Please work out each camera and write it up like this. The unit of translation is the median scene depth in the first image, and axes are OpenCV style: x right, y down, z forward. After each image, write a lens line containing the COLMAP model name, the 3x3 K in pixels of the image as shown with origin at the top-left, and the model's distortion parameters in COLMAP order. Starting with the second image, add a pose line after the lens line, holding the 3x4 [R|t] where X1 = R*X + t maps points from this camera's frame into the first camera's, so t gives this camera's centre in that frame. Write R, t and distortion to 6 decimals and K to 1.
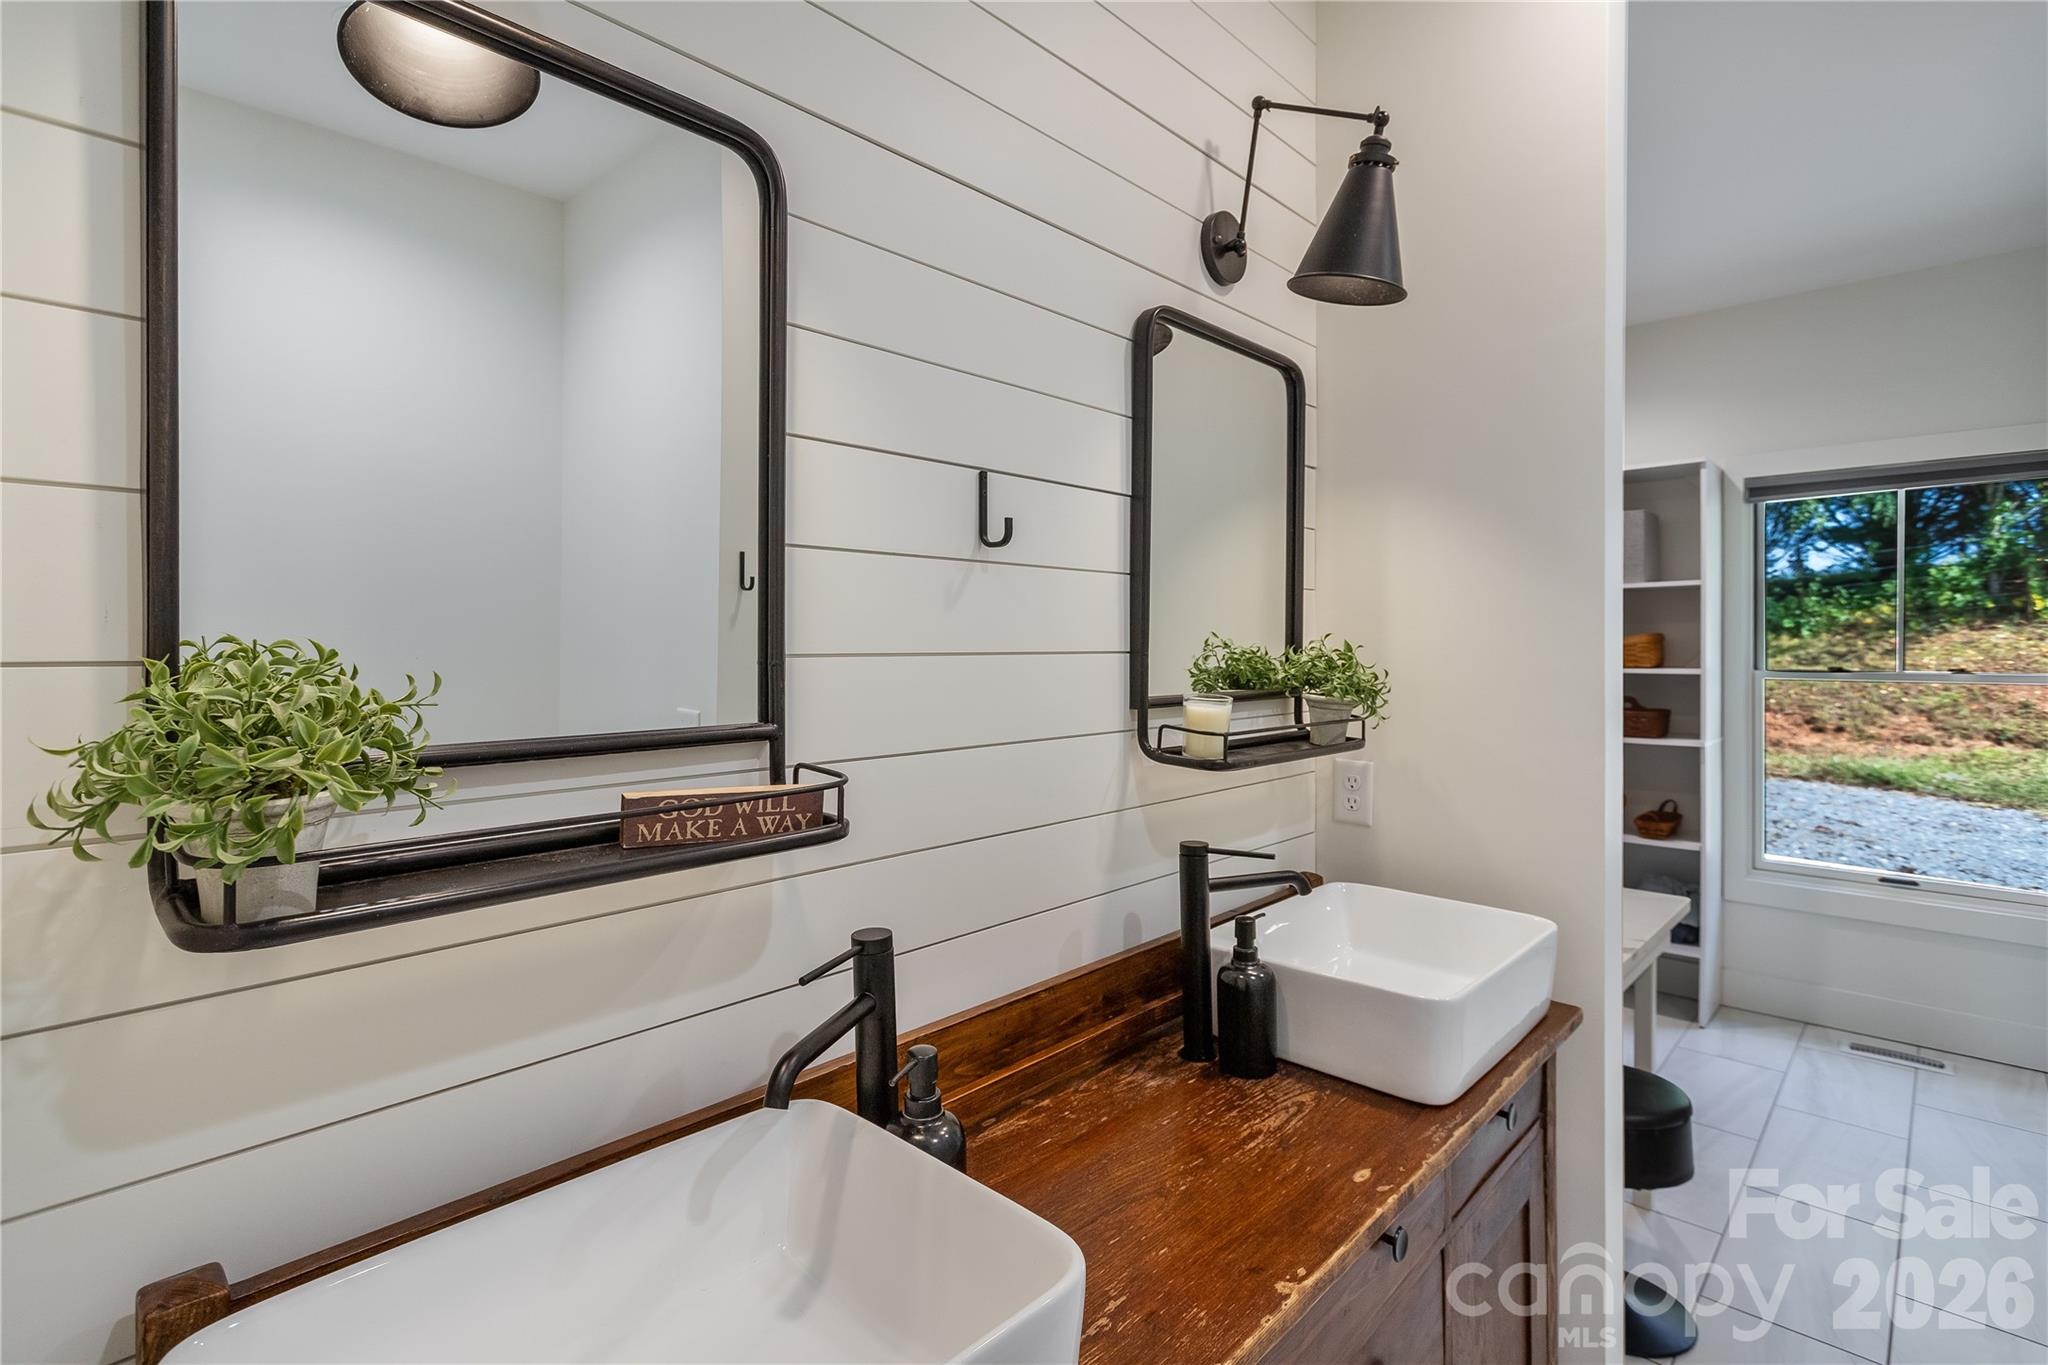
lens RADIAL K [[987.3, 0, 1002.5], [0, 987.3, 620.3], [0, 0, 1]] dist [0.001053, 0.001300]
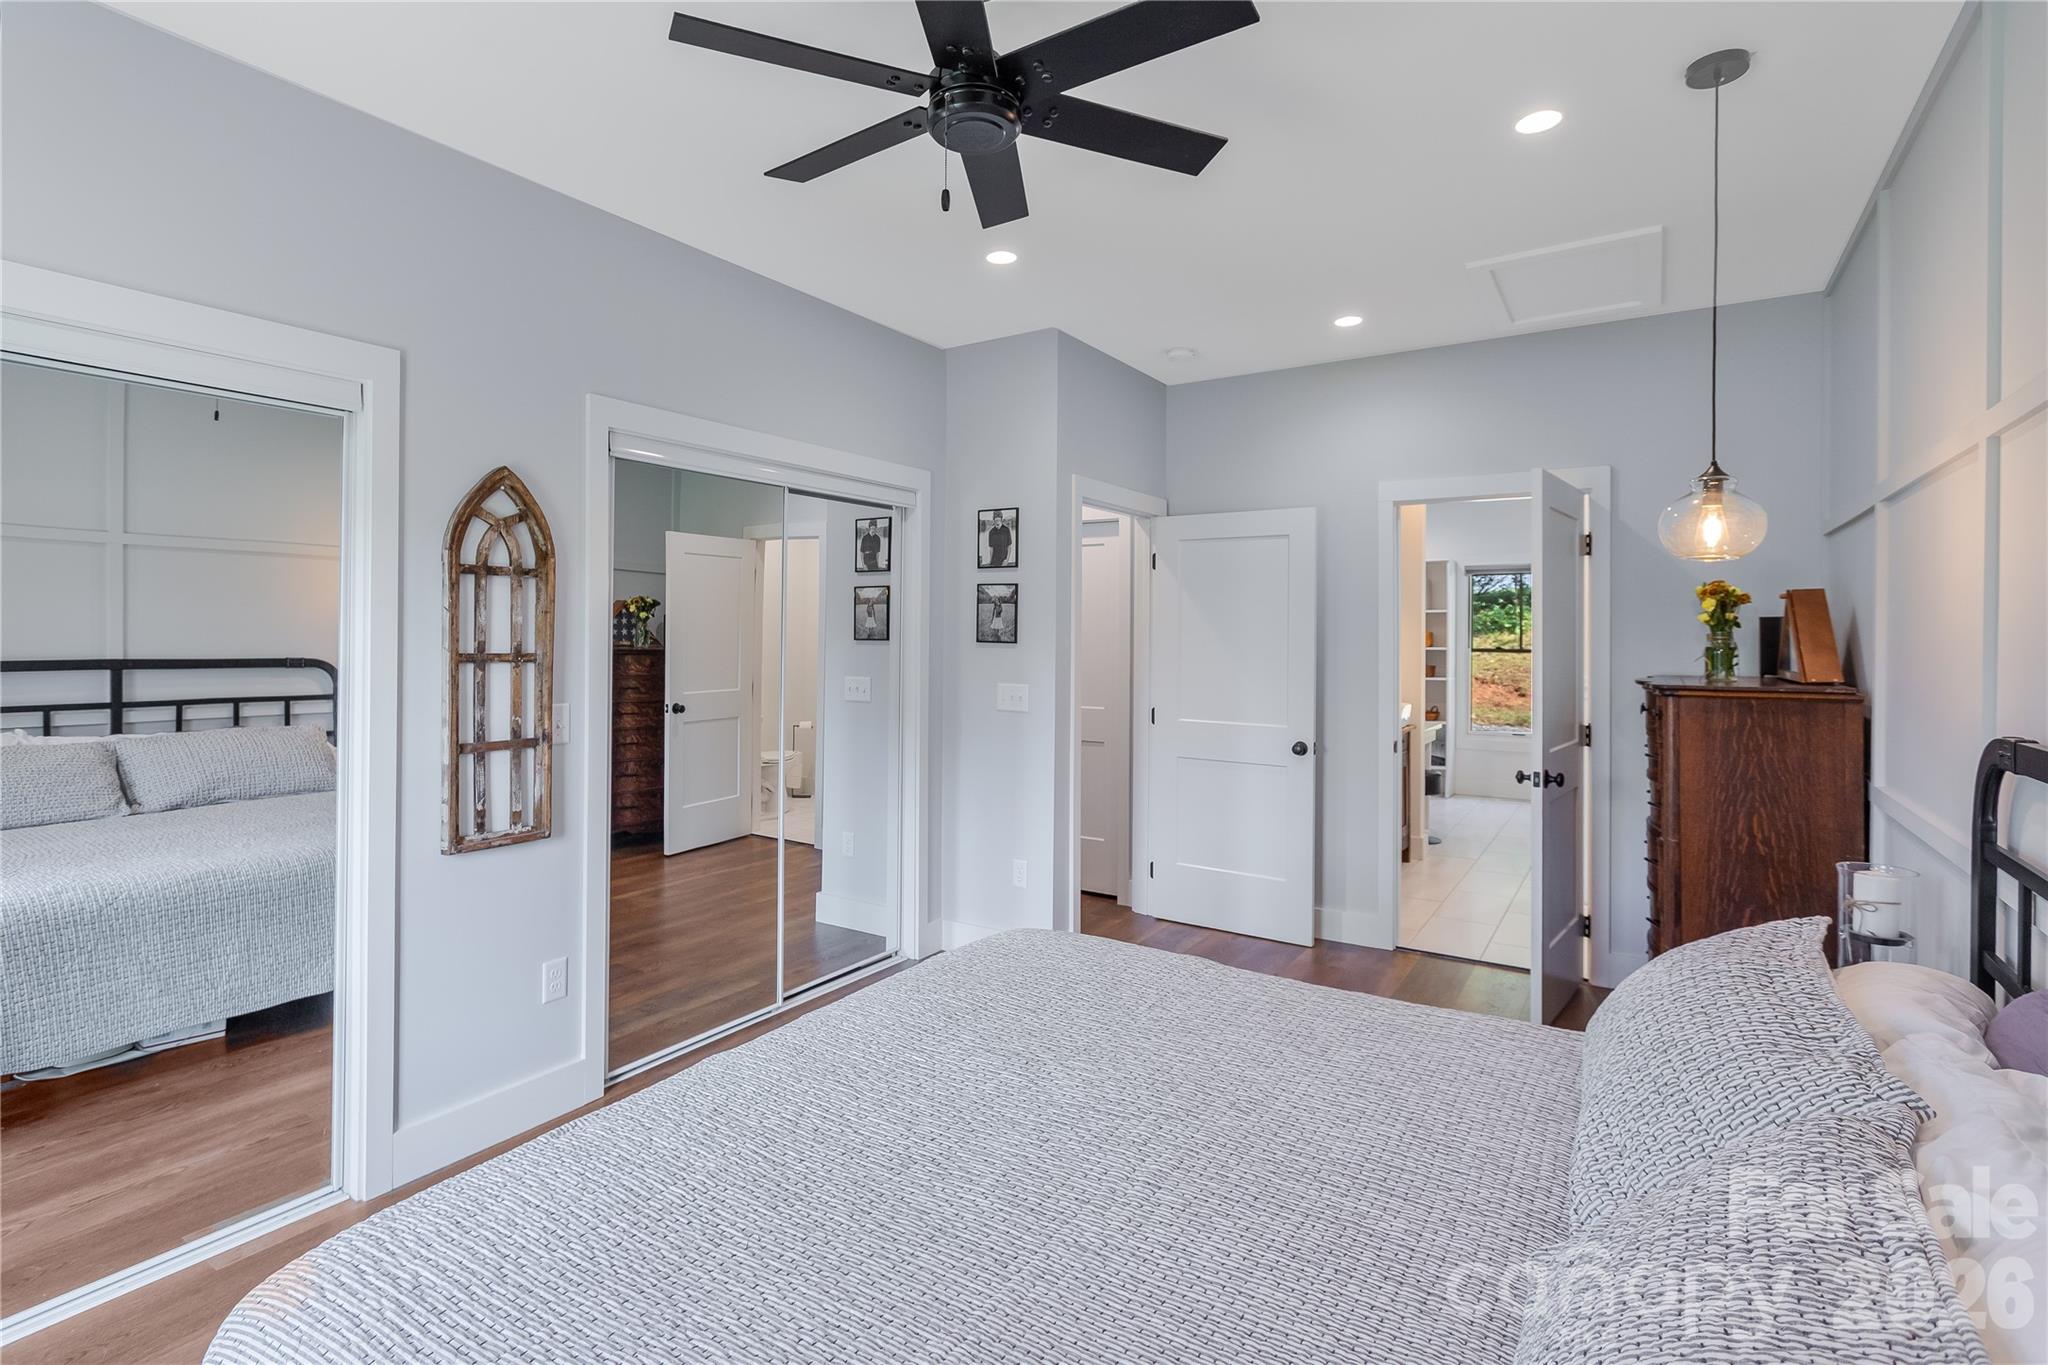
lens RADIAL K [[987.3, 0, 1002.1], [0, 987.3, 632.9], [0, 0, 1]] dist [0.001053, 0.001300]
pose [[0.983371, -0.001115, 0.181604, -0.246435], [-0.001664, 0.999884, 0.015149, -0.006316], [-0.181600, -0.015199, 0.983255, -0.362348]]
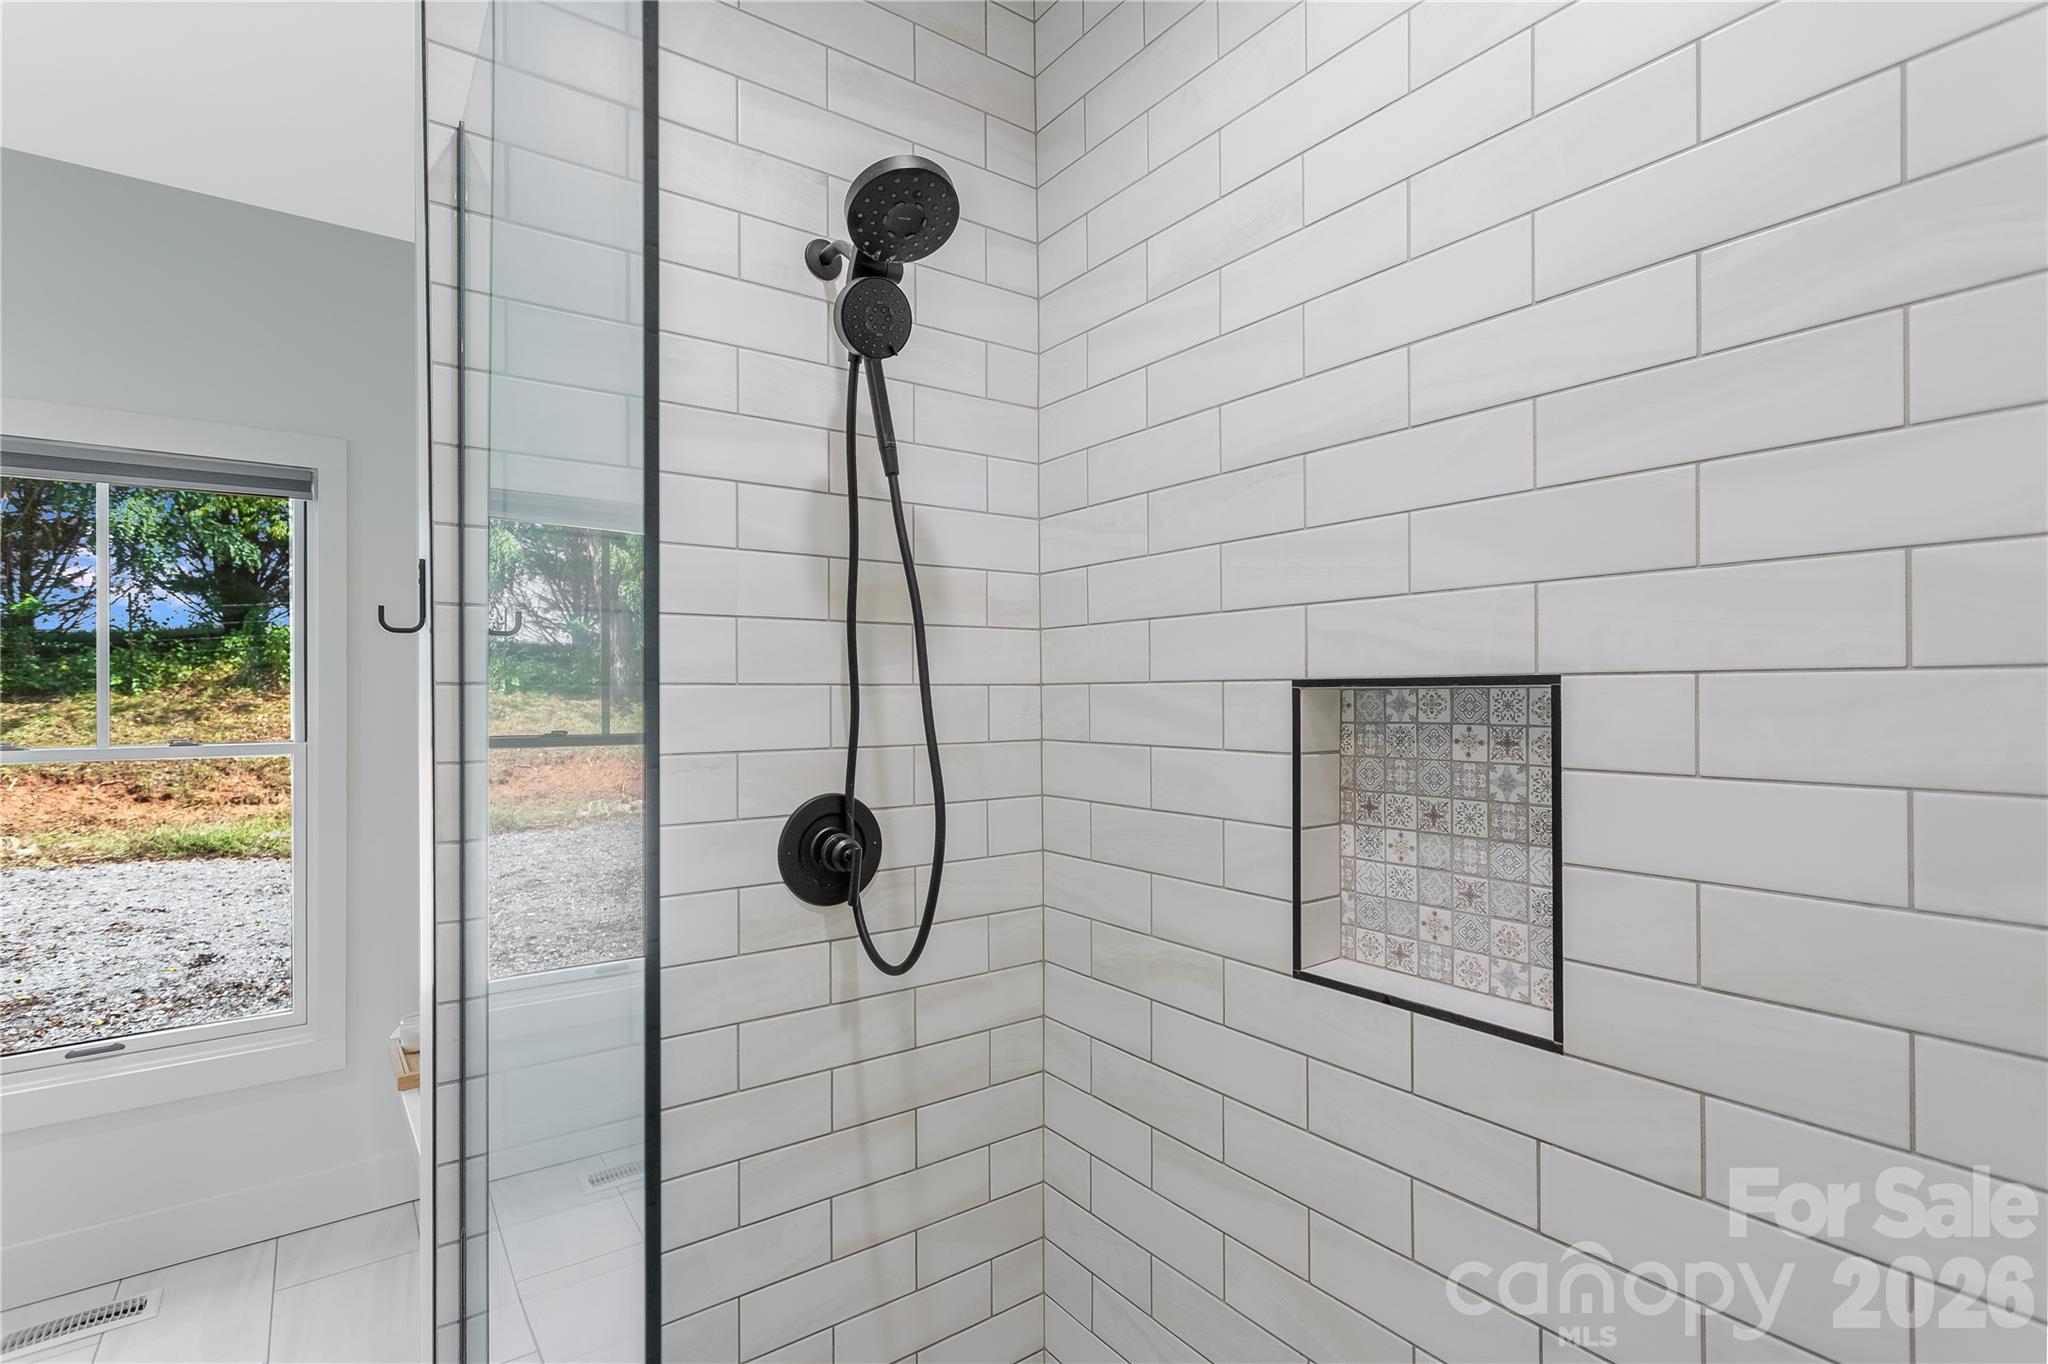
lens RADIAL K [[987.3, 0, 1026.0], [0, 987.3, 689.2], [0, 0, 1]] dist [0.001053, 0.001300]
pose [[0.175441, 0.004059, 0.984482, 0.103991], [-0.013197, 0.999911, -0.001771, 0.003954], [-0.984401, -0.012681, 0.175479, 0.079138]]
